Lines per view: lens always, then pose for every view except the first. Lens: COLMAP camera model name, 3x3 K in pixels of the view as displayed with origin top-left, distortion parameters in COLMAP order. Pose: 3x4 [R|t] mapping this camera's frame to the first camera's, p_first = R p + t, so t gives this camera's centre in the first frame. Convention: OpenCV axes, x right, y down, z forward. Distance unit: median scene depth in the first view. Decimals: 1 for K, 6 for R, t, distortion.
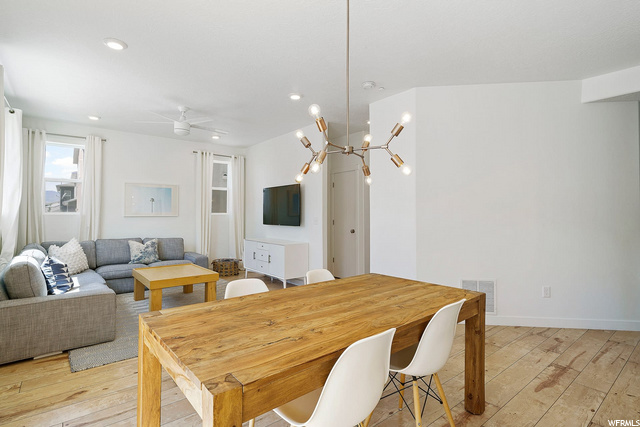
lens RADIAL K [[317.9, 0, 312.0], [0, 317.9, 207.0], [0, 0, 1]] dist [0.004573, 0.000496]
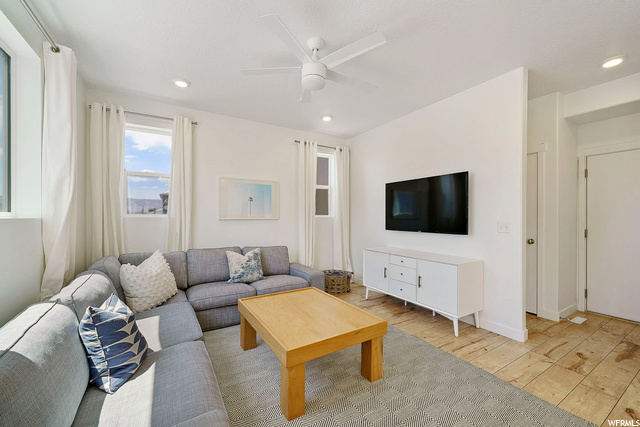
lens RADIAL K [[252.9, 0, 318.5], [0, 252.9, 215.6], [0, 0, 1]] dist [0.001141, 0.000044]
pose [[0.992609, 0.000213, -0.121352, -0.289442], [0.002393, 0.999770, 0.021331, 0.007544], [0.121329, -0.021464, 0.992380, 0.435258]]
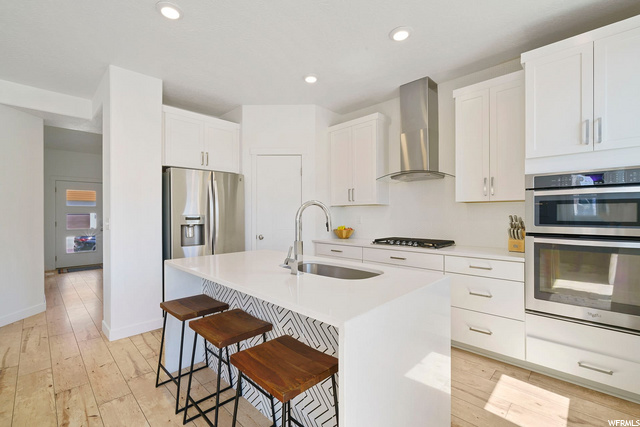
lens RADIAL K [[284.1, 0, 320.0], [0, 284.1, 213.5], [0, 0, 1]] dist [0.008656, 0.000044]
pose [[-0.134450, -0.000027, 0.990920, -0.097102], [-0.019319, 0.999810, -0.002594, 0.002327], [-0.990732, -0.019493, -0.134425, 0.072129]]
